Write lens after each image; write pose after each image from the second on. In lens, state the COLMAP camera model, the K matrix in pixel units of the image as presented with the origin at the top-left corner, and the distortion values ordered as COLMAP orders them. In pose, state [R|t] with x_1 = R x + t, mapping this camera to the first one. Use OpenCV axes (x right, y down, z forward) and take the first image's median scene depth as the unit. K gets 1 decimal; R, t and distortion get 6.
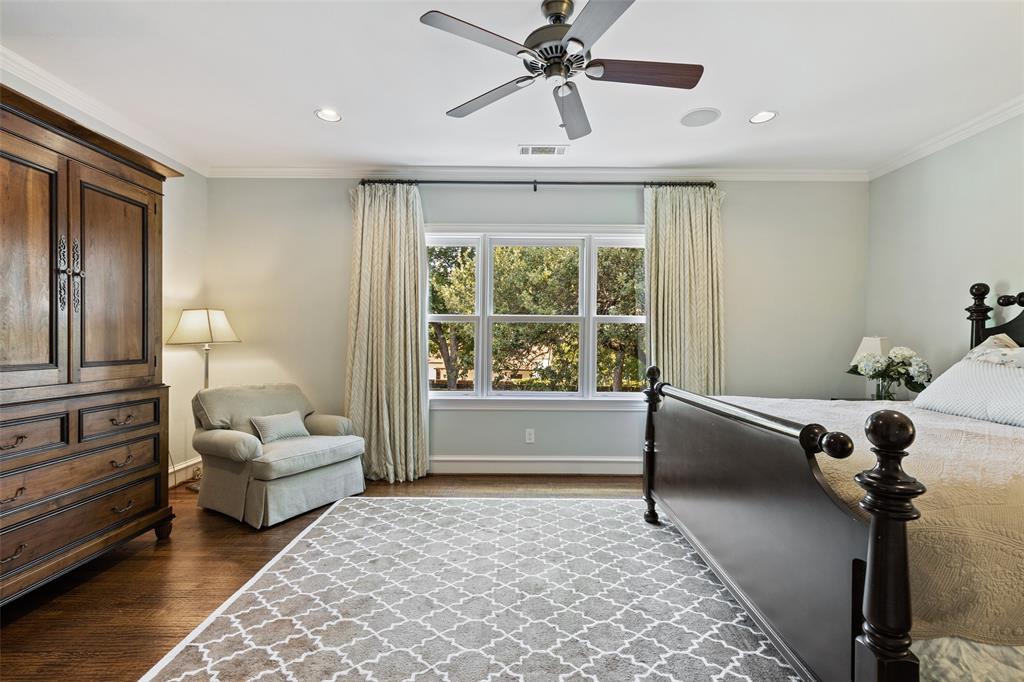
lens RADIAL K [[466.5, 0, 507.0], [0, 466.5, 340.4], [0, 0, 1]] dist [0.008833, -0.001514]
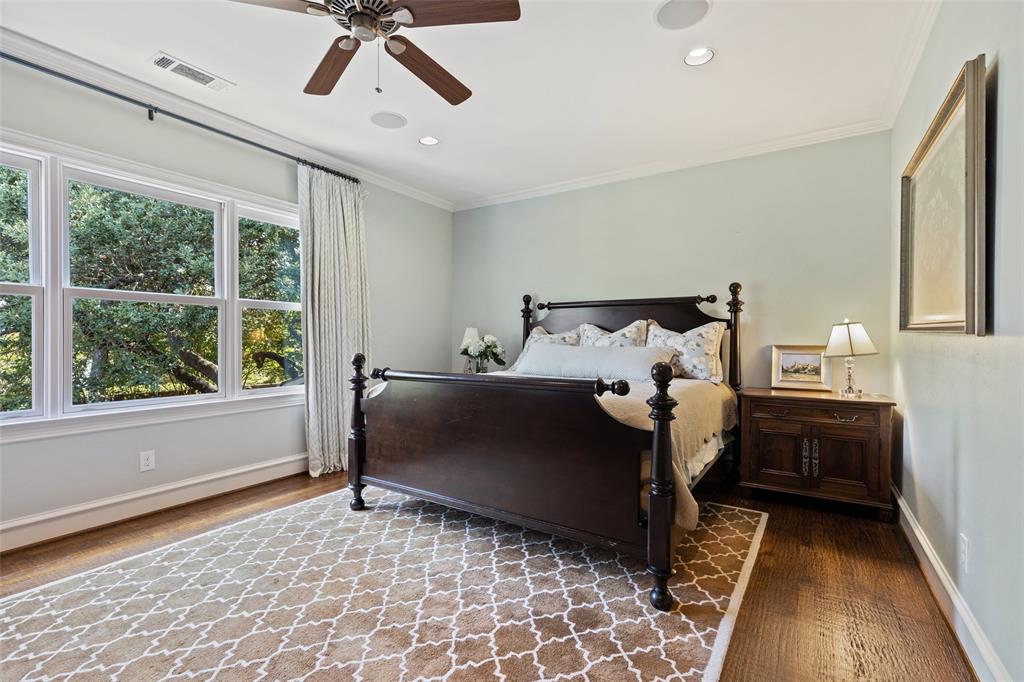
lens RADIAL K [[466.5, 0, 516.5], [0, 466.5, 341.0], [0, 0, 1]] dist [0.008833, -0.001514]
pose [[0.526727, -0.009361, 0.849983, -0.358052], [0.000748, 0.999944, 0.010549, 0.018915], [-0.850034, -0.004921, 0.526705, 0.189873]]
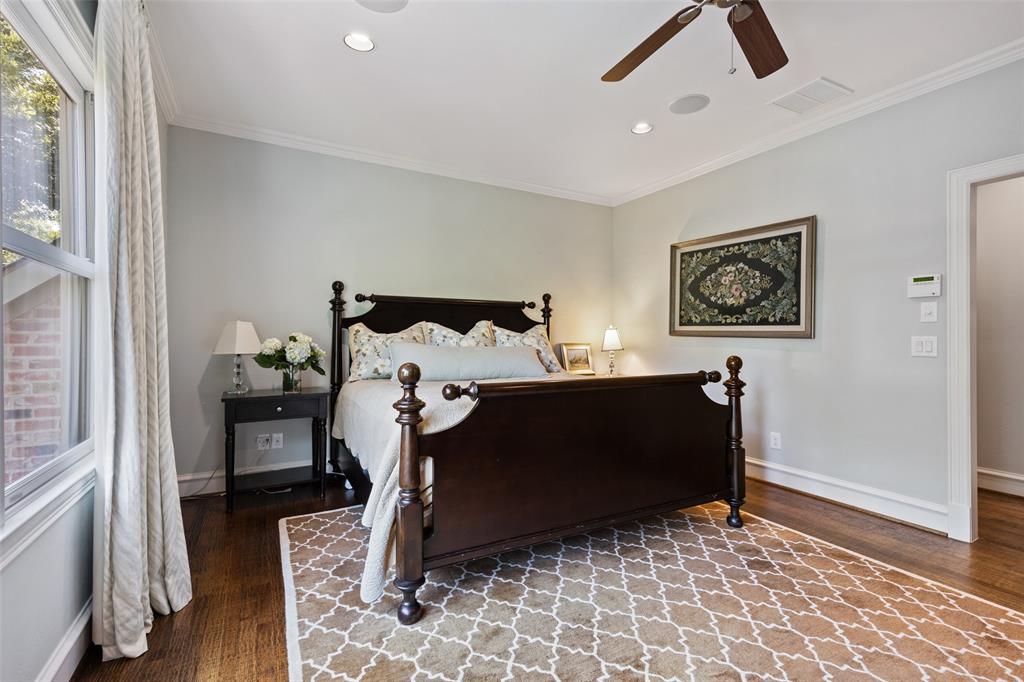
lens RADIAL K [[466.5, 0, 517.0], [0, 466.5, 338.7], [0, 0, 1]] dist [0.008833, -0.001514]
pose [[-0.510758, -0.010241, 0.859664, -0.282821], [-0.008307, 0.999941, 0.006976, 0.016882], [-0.859685, -0.003578, -0.510813, 1.196977]]
